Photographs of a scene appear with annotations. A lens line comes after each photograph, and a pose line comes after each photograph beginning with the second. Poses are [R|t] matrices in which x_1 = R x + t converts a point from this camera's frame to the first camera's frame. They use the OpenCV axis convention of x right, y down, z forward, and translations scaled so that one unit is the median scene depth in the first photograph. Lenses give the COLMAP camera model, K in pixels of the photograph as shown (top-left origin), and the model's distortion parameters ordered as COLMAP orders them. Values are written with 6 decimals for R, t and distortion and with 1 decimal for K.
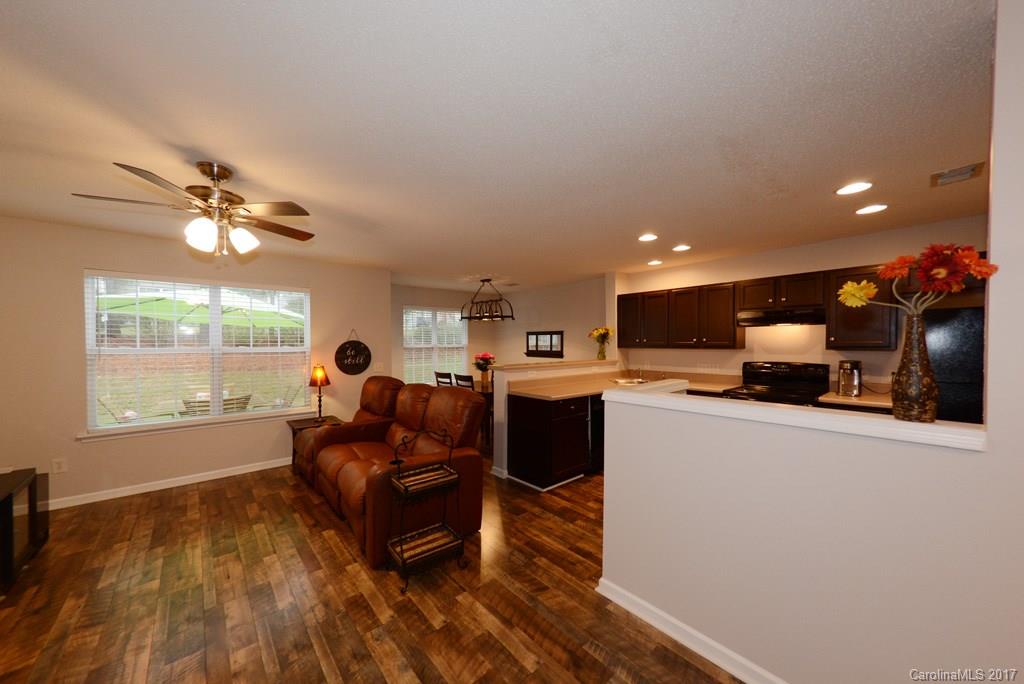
lens RADIAL K [[363.2, 0, 510.9], [0, 363.2, 341.6], [0, 0, 1]] dist [0.008658, -0.000237]
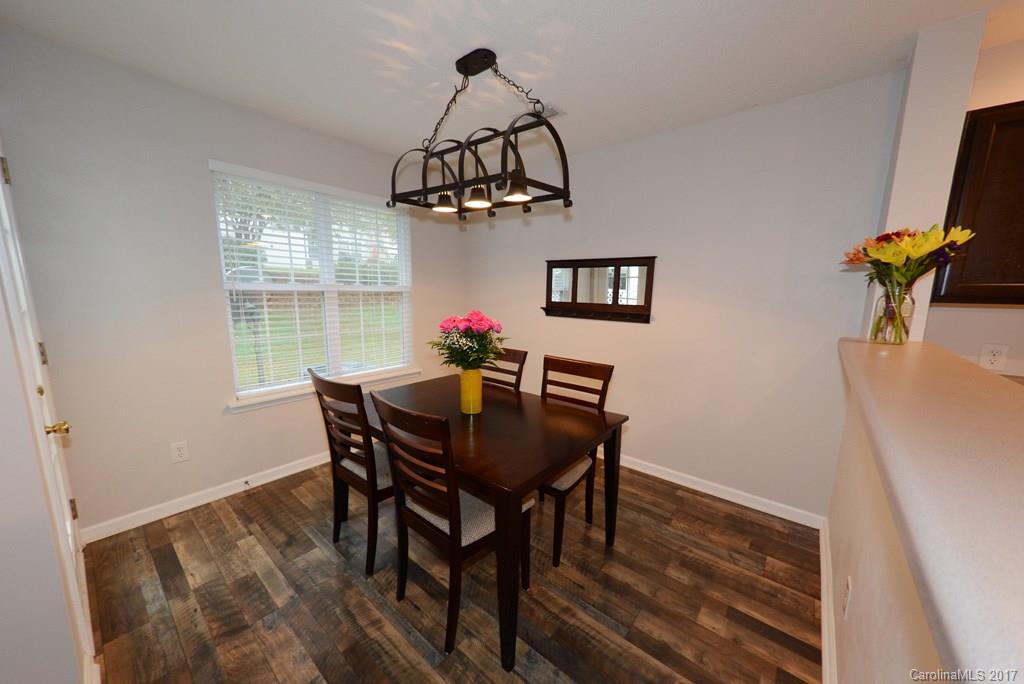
lens RADIAL K [[363.2, 0, 513.8], [0, 363.2, 341.1], [0, 0, 1]] dist [0.008658, -0.000237]
pose [[0.986291, -0.003328, 0.164983, -0.141317], [-0.020447, 0.989627, 0.142196, 0.016910], [-0.163745, -0.143620, 0.975992, 1.085434]]
